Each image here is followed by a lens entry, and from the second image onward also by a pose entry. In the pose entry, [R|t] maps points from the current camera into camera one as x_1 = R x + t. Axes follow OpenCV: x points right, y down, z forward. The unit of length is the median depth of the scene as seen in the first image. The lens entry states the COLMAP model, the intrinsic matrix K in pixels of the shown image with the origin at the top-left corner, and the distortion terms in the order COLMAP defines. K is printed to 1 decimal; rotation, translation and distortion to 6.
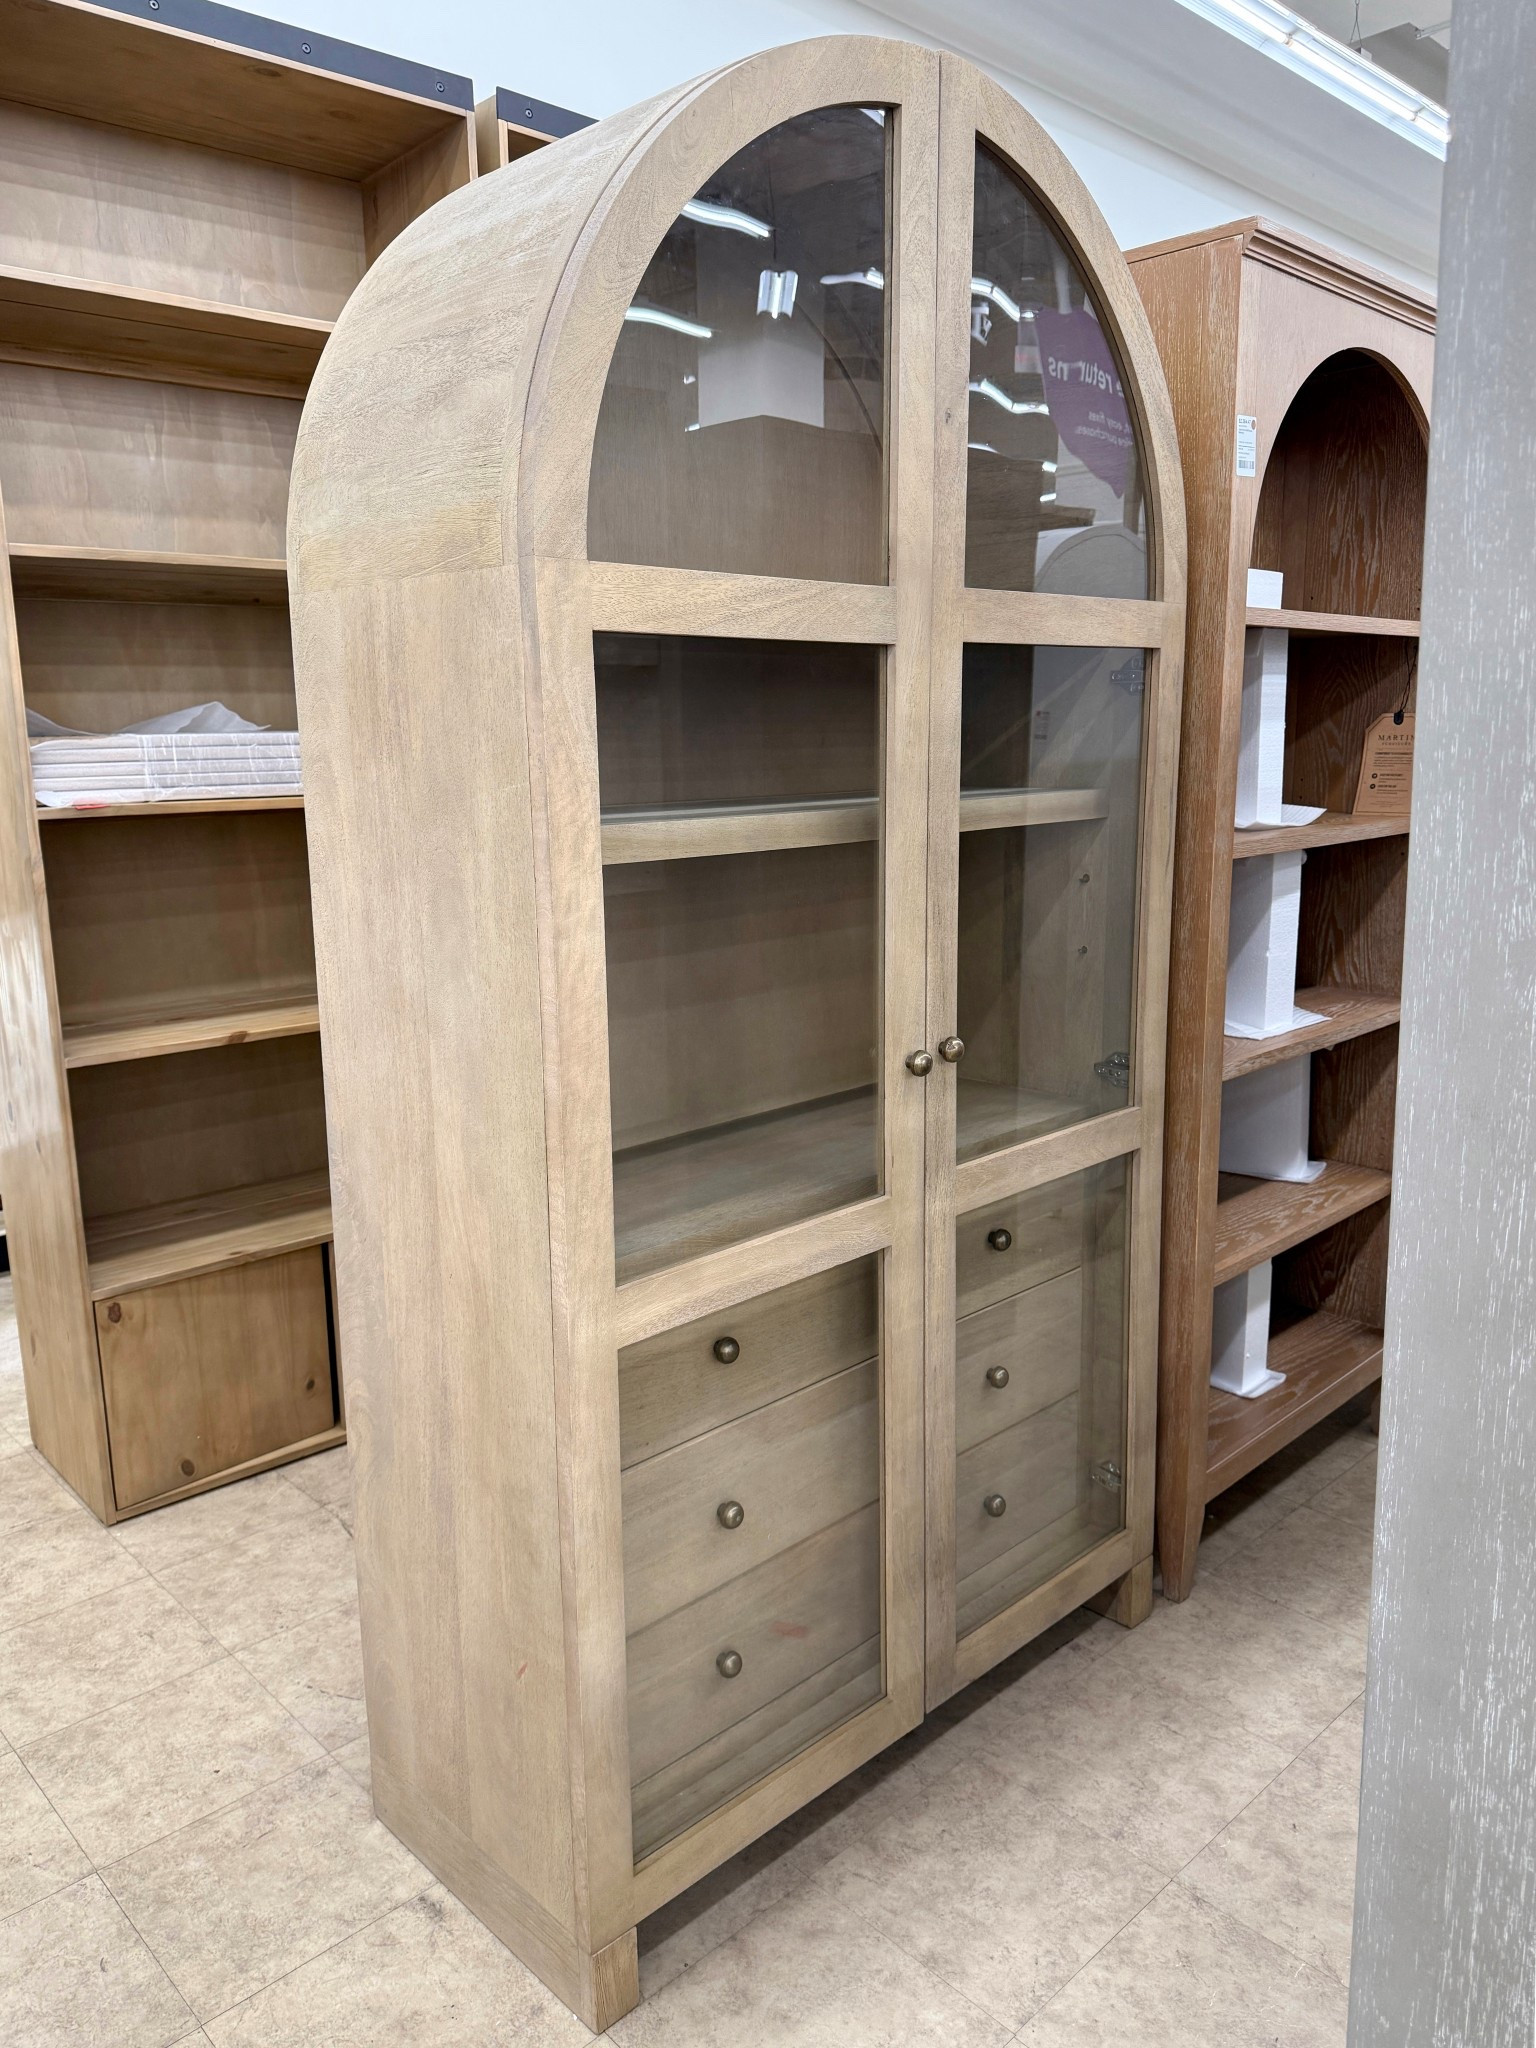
lens RADIAL K [[1495.4, 0, 798.0], [0, 1495.4, 1018.5], [0, 0, 1]] dist [-0.030900, -0.005213]
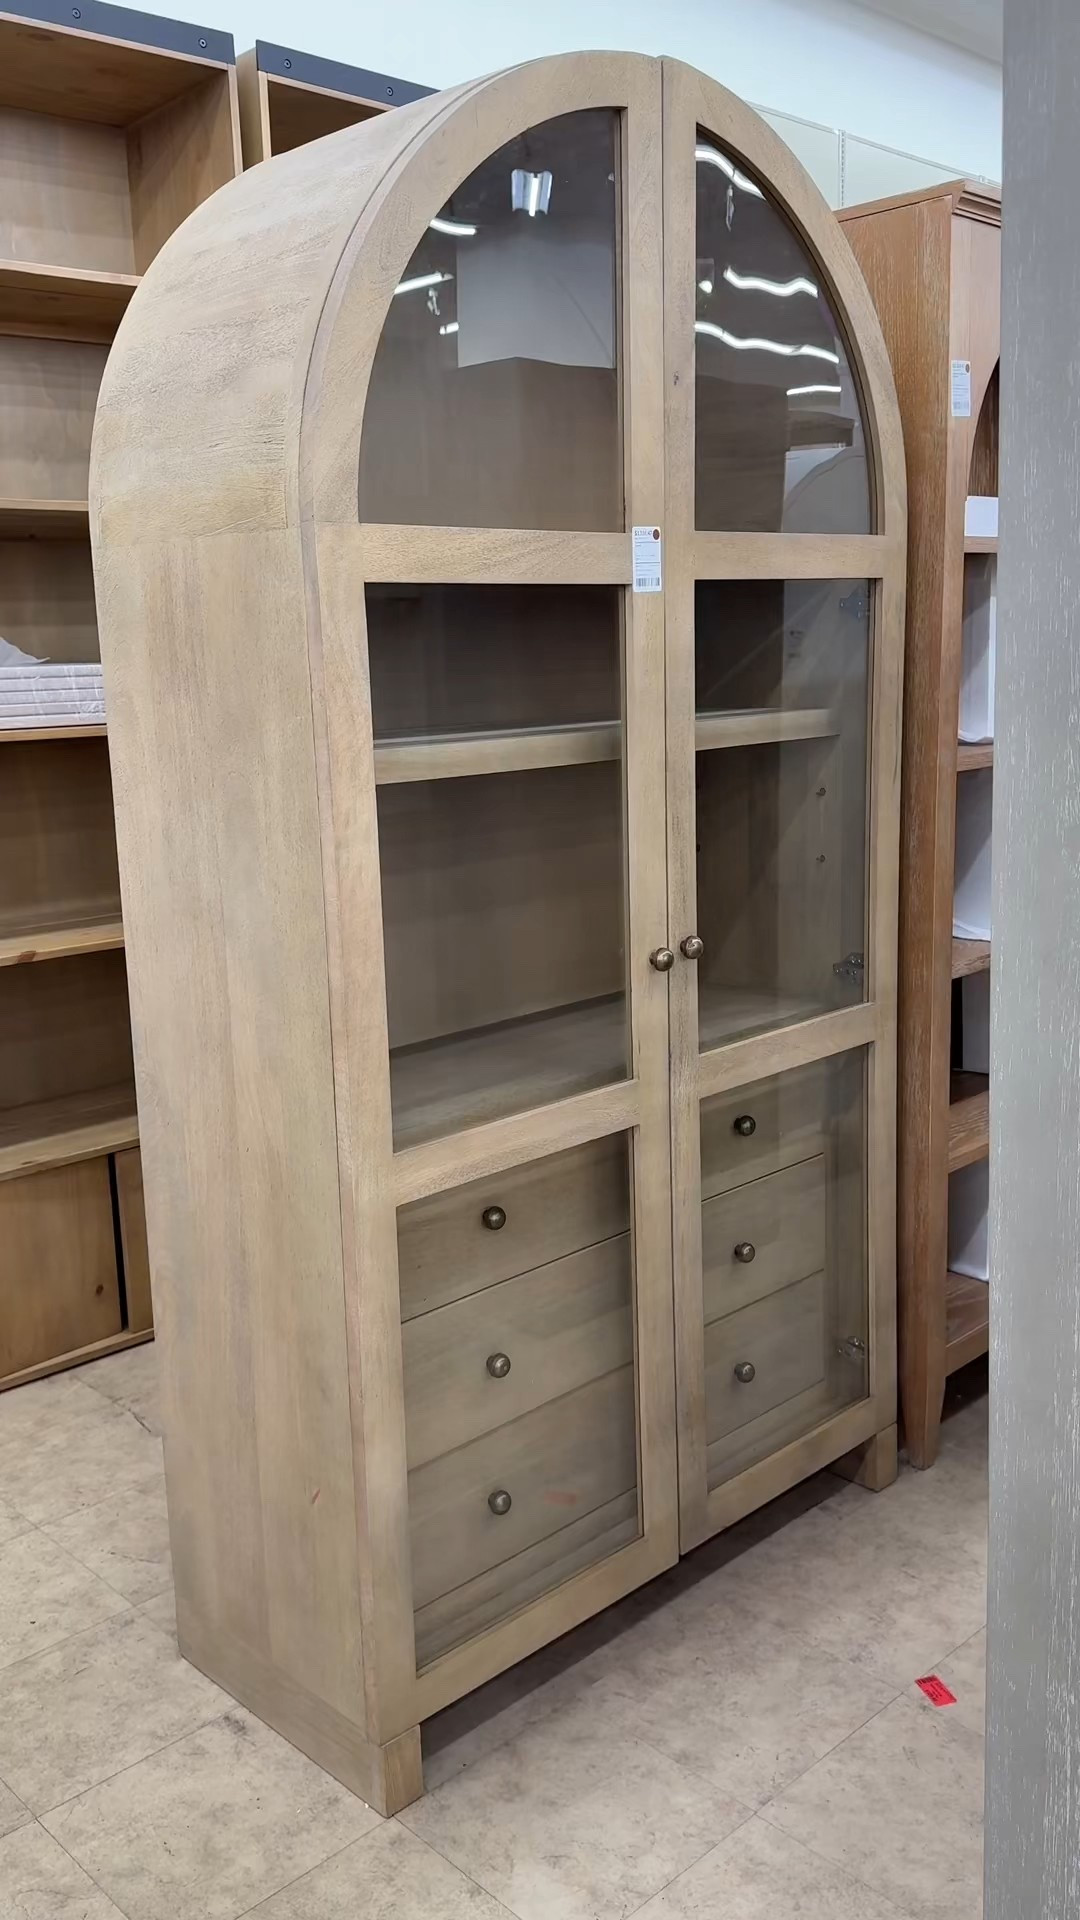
lens RADIAL K [[1595.3, 0, 575.1], [0, 1595.3, 963.9], [0, 0, 1]] dist [0.001495, -0.072921]
pose [[0.999871, -0.016032, -0.000965, 0.017618], [0.016039, 0.999842, 0.007671, 0.023108], [0.000842, -0.007686, 0.999970, -0.187930]]
